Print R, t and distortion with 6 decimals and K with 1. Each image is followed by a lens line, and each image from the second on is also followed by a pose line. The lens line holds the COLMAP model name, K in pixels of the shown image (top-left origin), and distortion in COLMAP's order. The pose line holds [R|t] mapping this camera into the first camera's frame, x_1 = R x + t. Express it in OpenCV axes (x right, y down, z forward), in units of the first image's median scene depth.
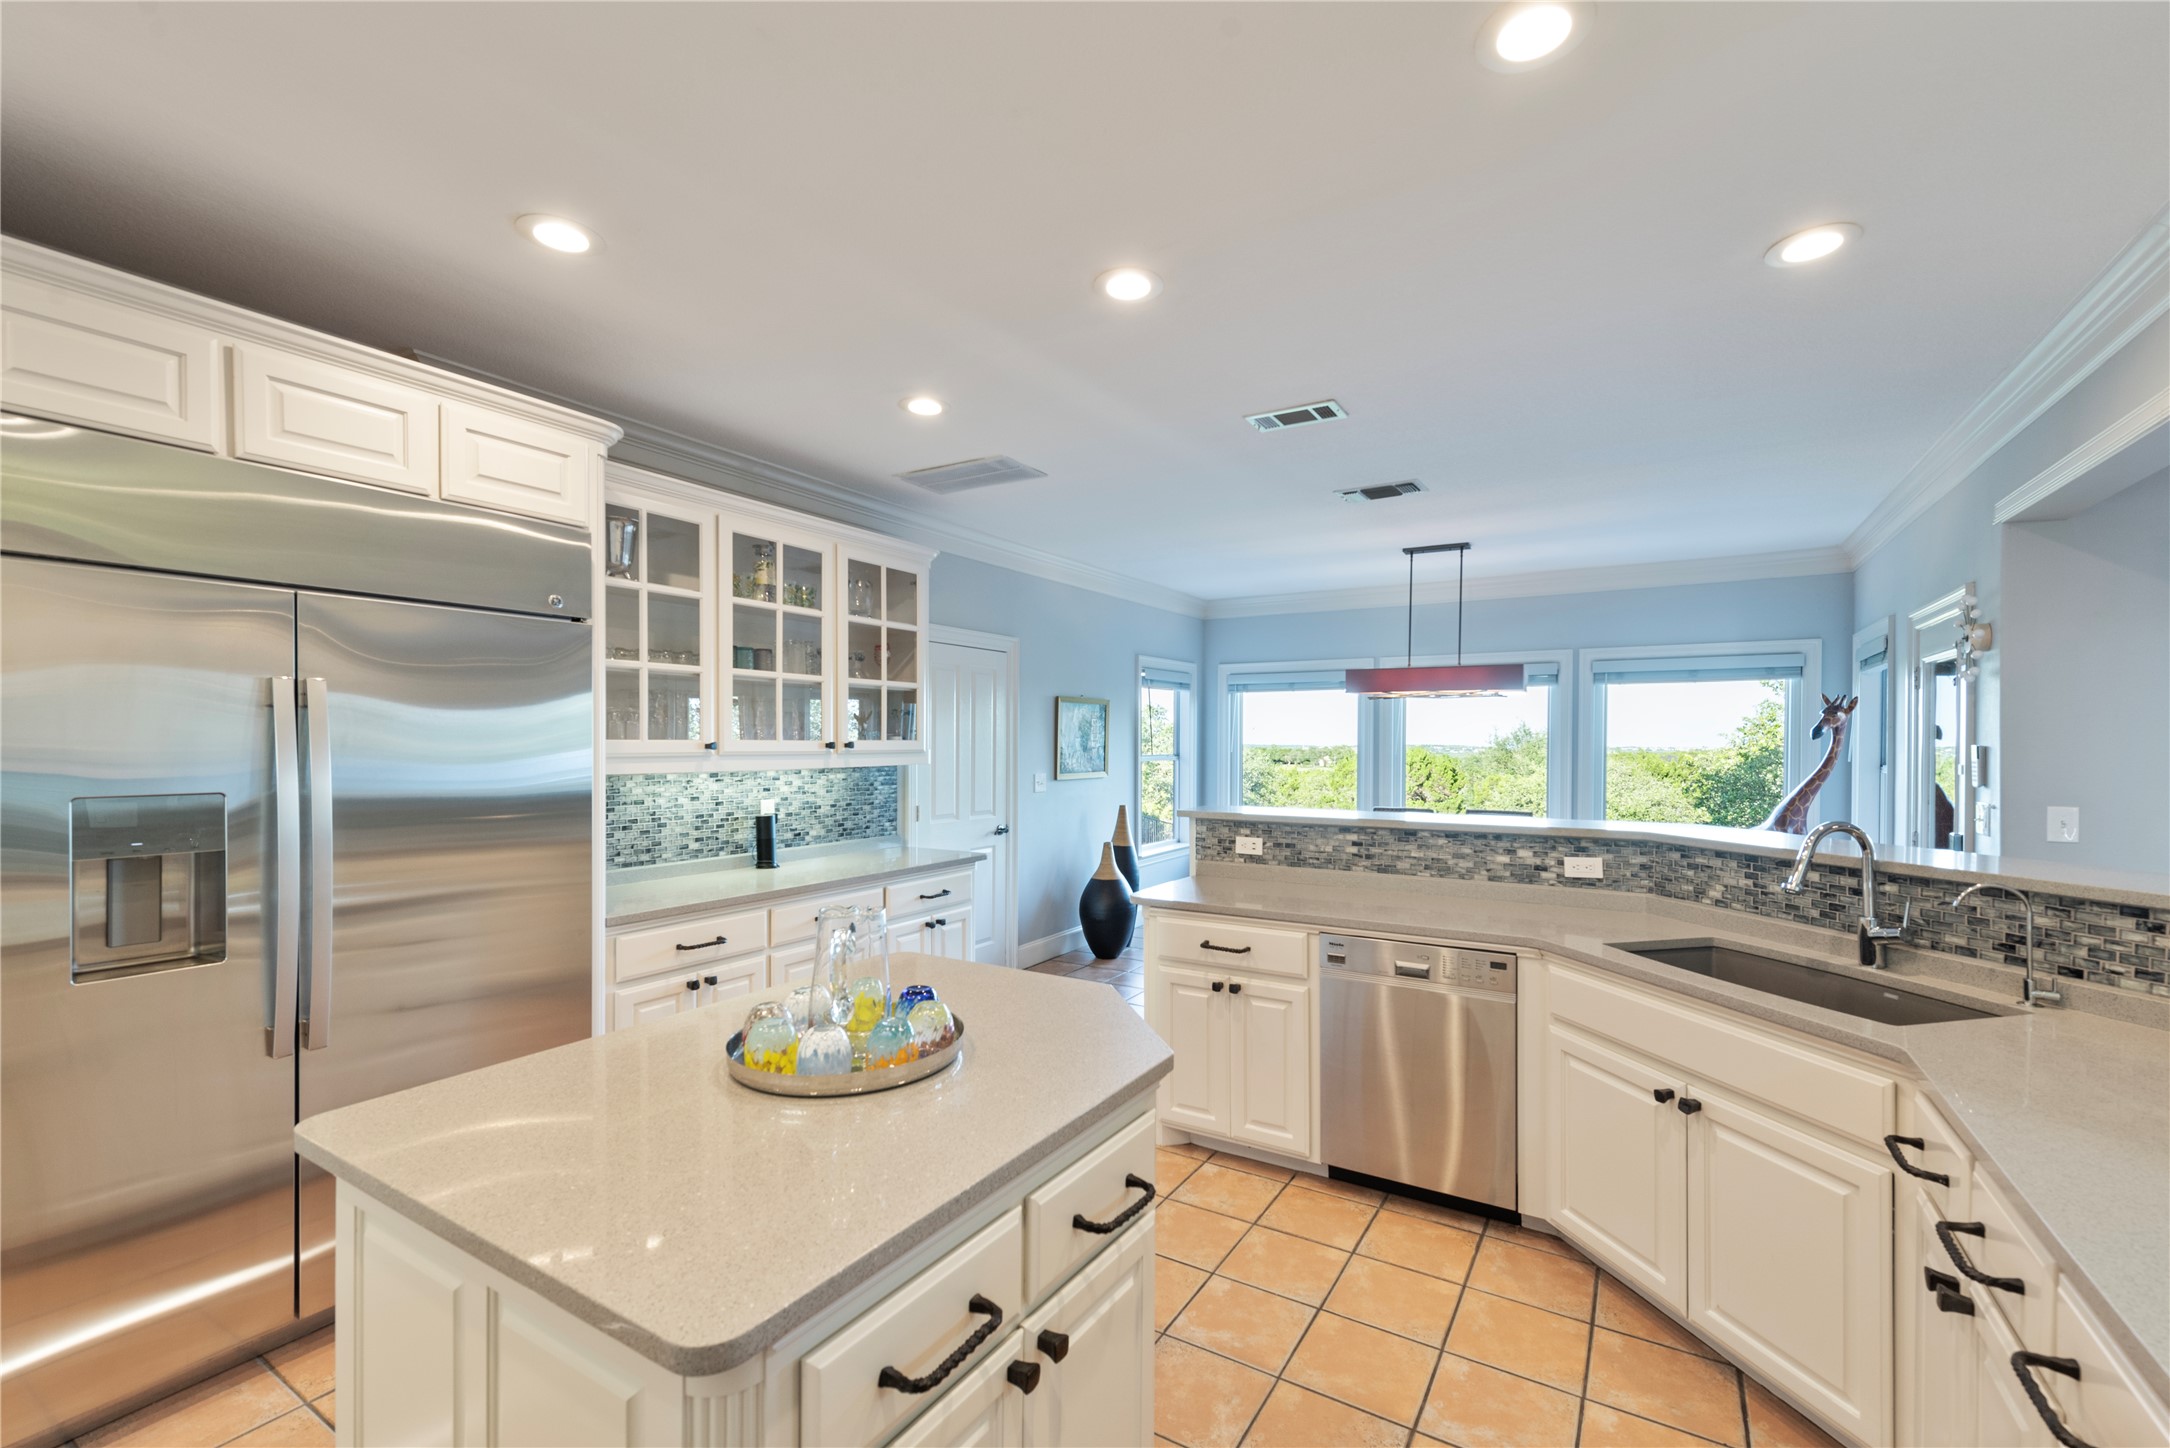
lens RADIAL K [[917.9, 0, 1083.0], [0, 917.9, 744.4], [0, 0, 1]] dist [0.001036, 0.000034]
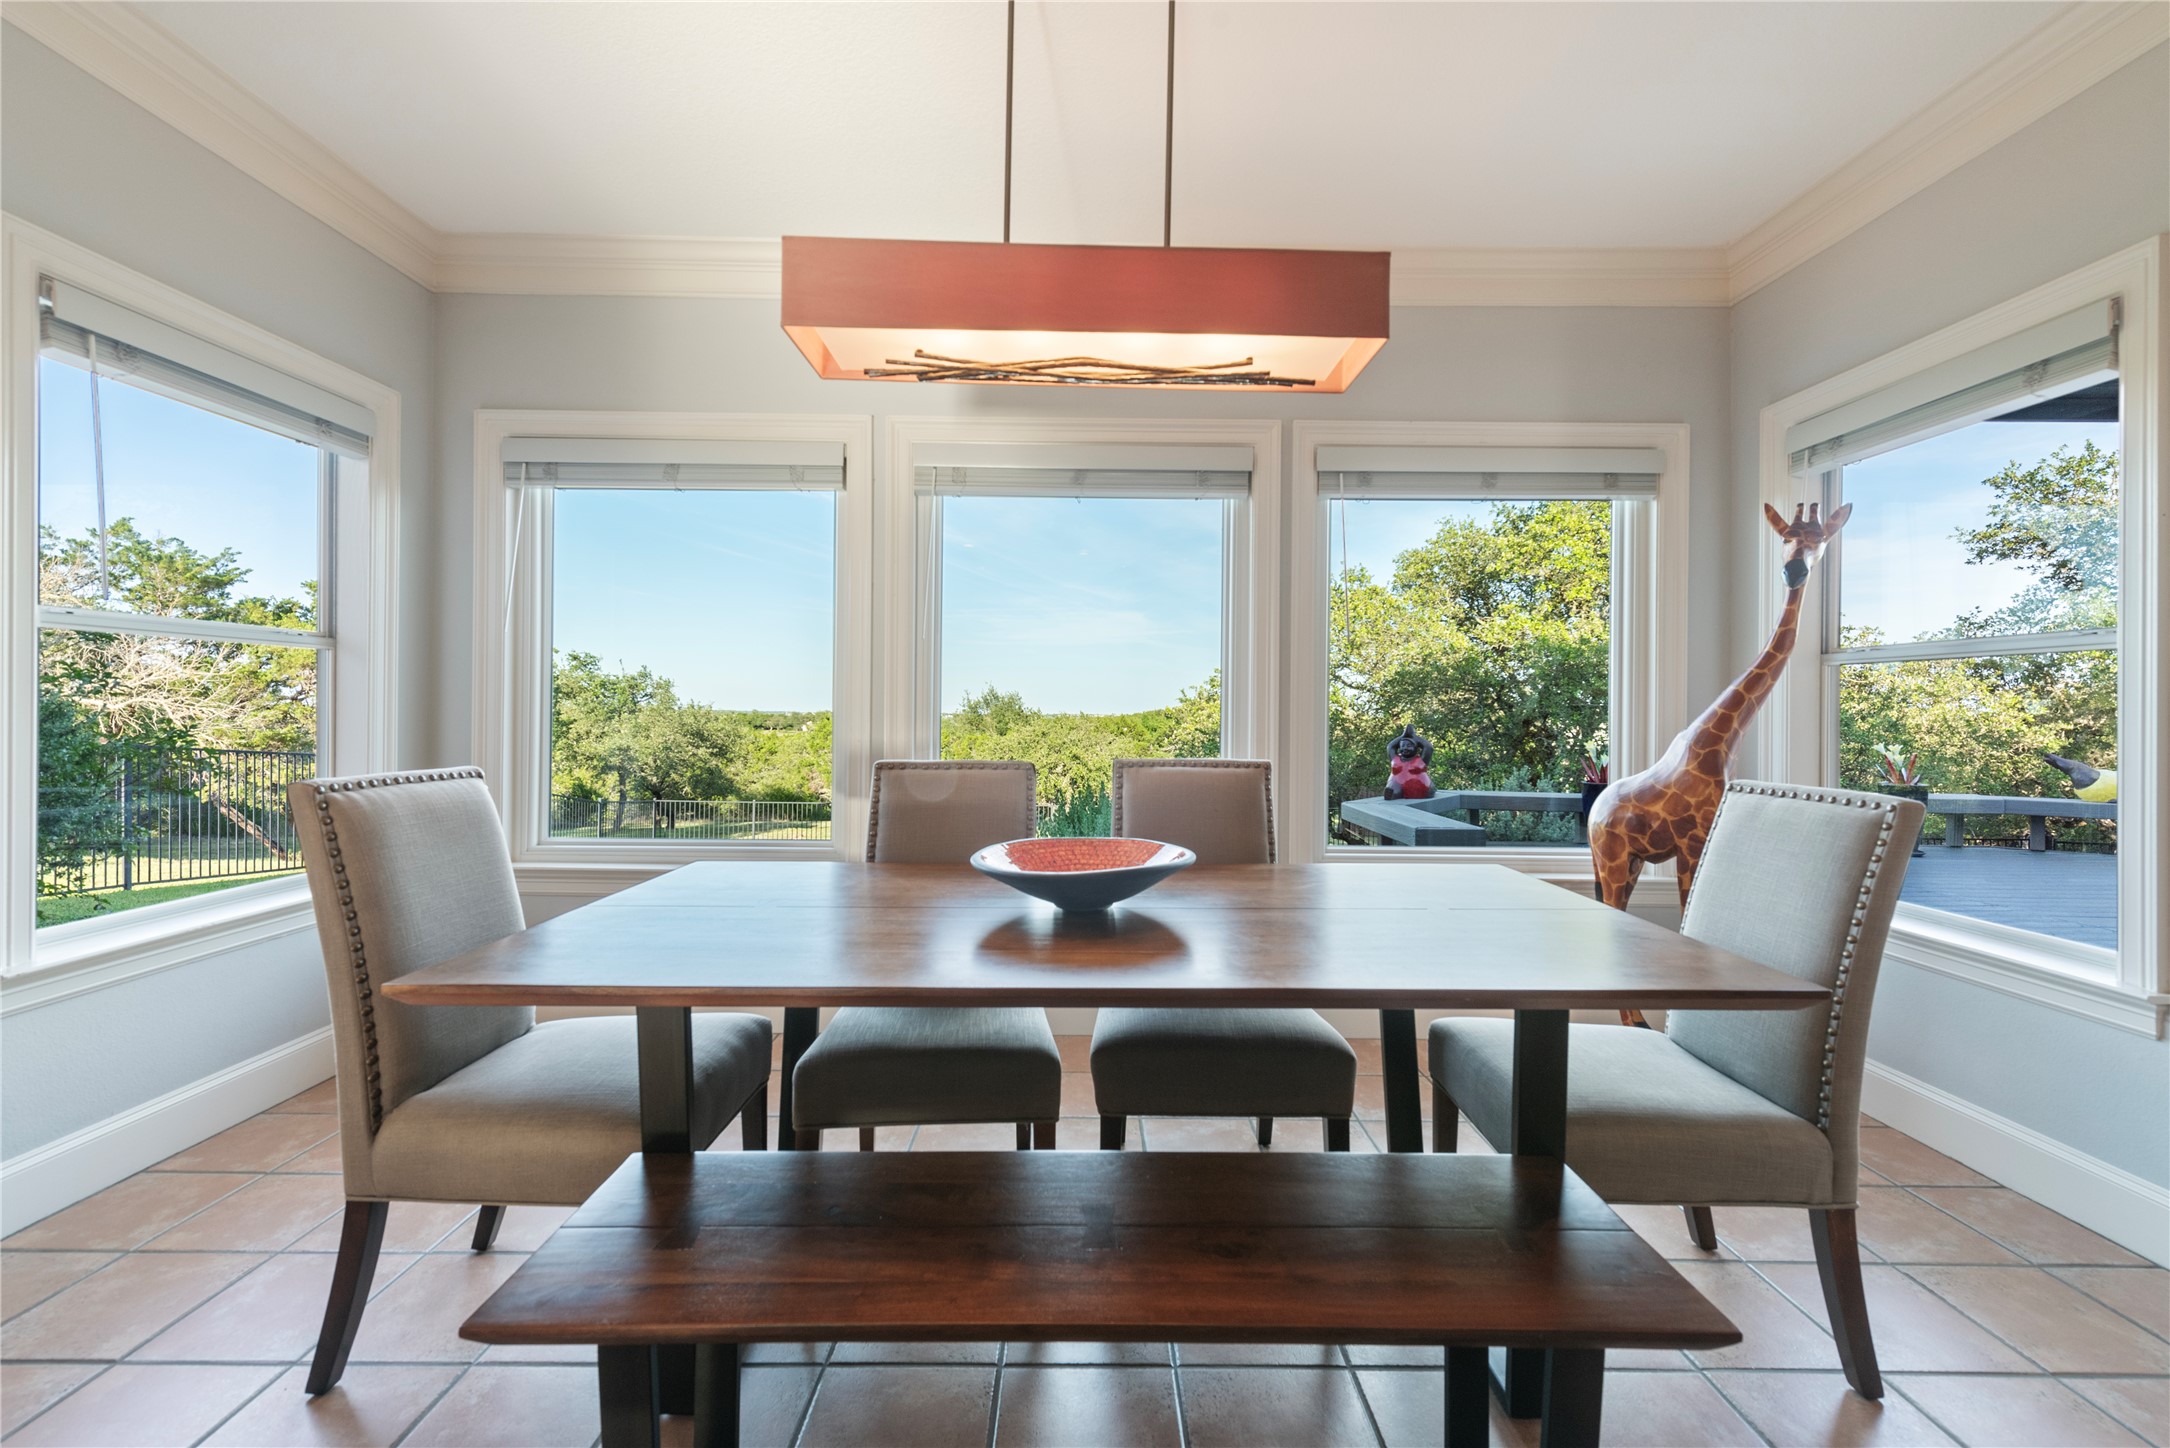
lens RADIAL K [[854.3, 0, 1077.4], [0, 854.3, 717.4], [0, 0, 1]] dist [0.007868, -0.000677]
pose [[0.846416, 0.002488, 0.532517, 0.060535], [-0.005310, 0.999979, 0.003768, 0.014671], [-0.532496, -0.006017, 0.846411, 0.197399]]
